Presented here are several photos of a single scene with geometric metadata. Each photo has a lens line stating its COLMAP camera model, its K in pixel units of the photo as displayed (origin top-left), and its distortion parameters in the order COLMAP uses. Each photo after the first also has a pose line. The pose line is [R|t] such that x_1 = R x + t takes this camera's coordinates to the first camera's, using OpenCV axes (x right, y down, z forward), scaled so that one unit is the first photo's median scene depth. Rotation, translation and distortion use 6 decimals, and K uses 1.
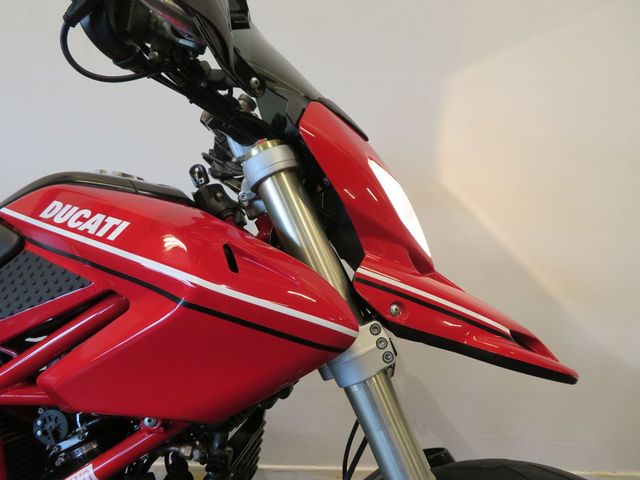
lens RADIAL K [[463.1, 0, 320.0], [0, 463.1, 240.0], [0, 0, 1]] dist [-0.006402, 0.001107]
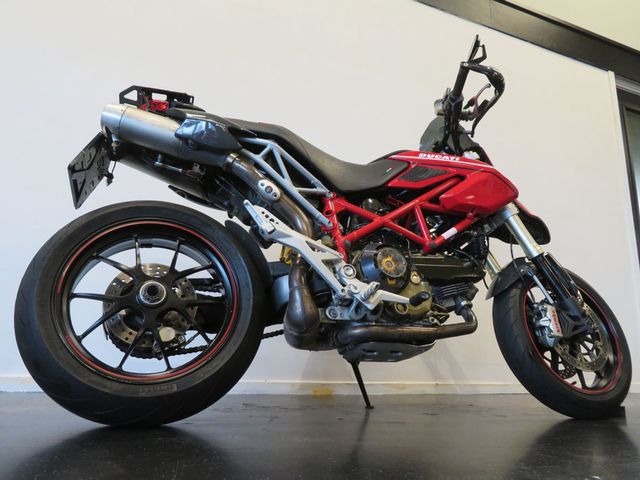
lens RADIAL K [[463.1, 0, 320.0], [0, 463.1, 240.0], [0, 0, 1]] dist [-0.006402, 0.001107]
pose [[0.906217, 0.124356, 0.404113, -2.358633], [0.026405, 0.937259, -0.347632, 1.500710], [-0.421988, 0.325701, 0.846076, -1.102782]]
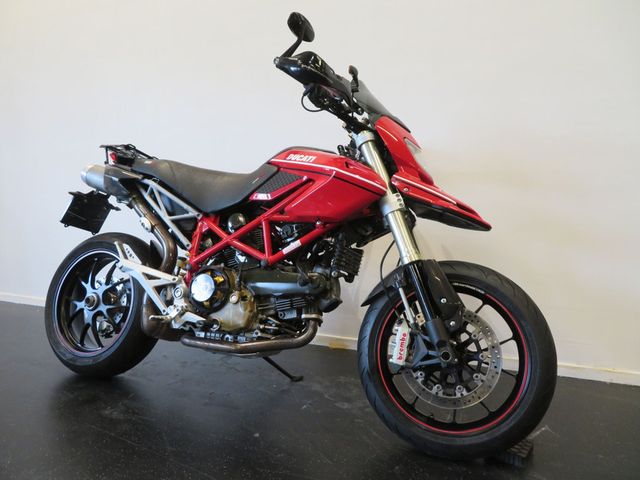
lens RADIAL K [[453.3, 0, 320.5], [0, 453.3, 242.8], [0, 0, 1]] dist [-0.005126, -0.003354]
pose [[0.949088, 0.038288, -0.312677, 0.513471], [-0.056661, 0.997146, -0.049884, 0.605805], [0.309874, 0.065061, 0.948549, -1.613107]]
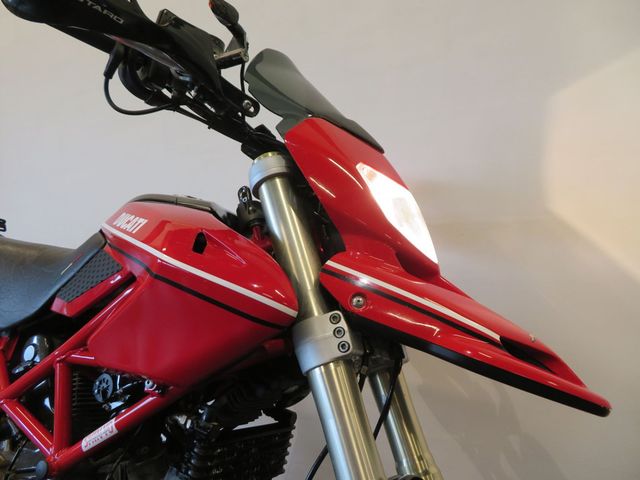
lens RADIAL K [[473.7, 0, 308.0], [0, 473.7, 239.3], [0, 0, 1]] dist [-0.004554, -0.001422]
pose [[0.906101, -0.020108, -0.422582, 0.483994], [-0.039250, 0.990566, -0.131295, 0.151383], [0.421236, 0.135552, 0.896764, 0.018226]]
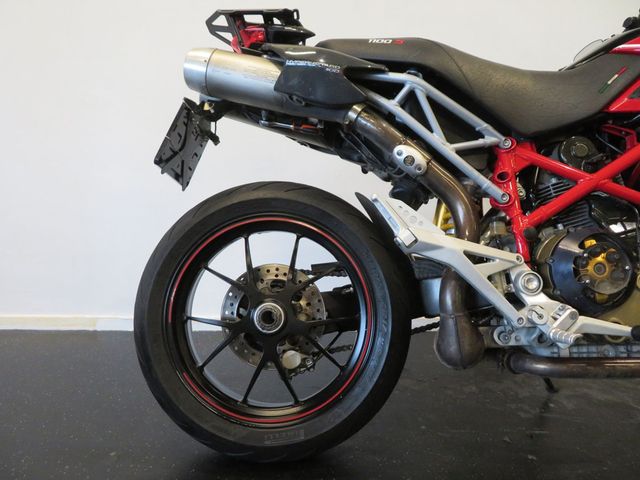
lens RADIAL K [[463.1, 0, 320.0], [0, 463.1, 240.0], [0, 0, 1]] dist [-0.006402, 0.001107]
pose [[0.997725, -0.014147, 0.065921, -2.083526], [0.012827, 0.999710, 0.020399, 0.642487], [-0.066190, -0.019507, 0.997616, -0.660772]]
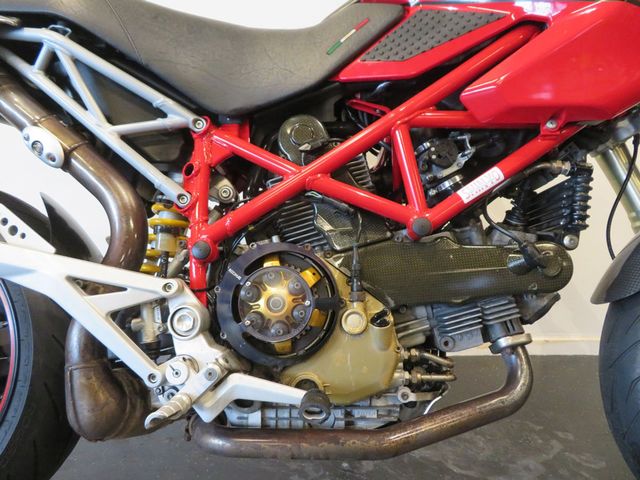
lens RADIAL K [[453.3, 0, 320.5], [0, 453.3, 242.8], [0, 0, 1]] dist [-0.005126, -0.003354]
pose [[0.999299, -0.011445, 0.035632, -0.962345], [0.010875, 0.999811, 0.016140, 0.628704], [-0.035810, -0.015741, 0.999235, -0.211441]]
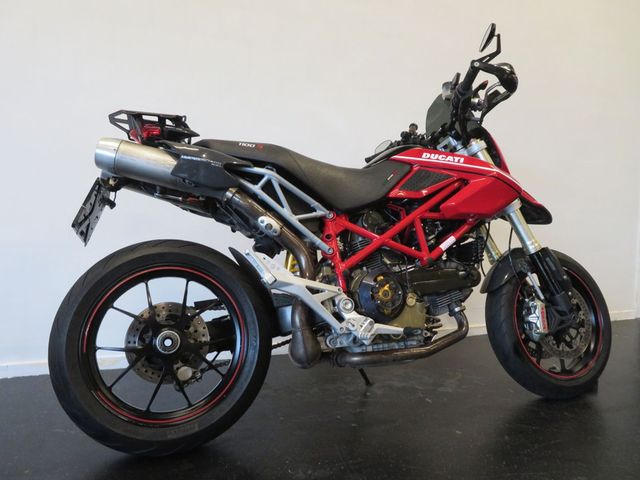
lens RADIAL K [[453.3, 0, 320.5], [0, 453.3, 242.8], [0, 0, 1]] dist [-0.005126, -0.003354]
pose [[0.919009, -0.012953, 0.394024, -2.353916], [0.040093, 0.997349, -0.060727, 0.639115], [-0.392192, 0.071606, 0.917092, -1.344193]]
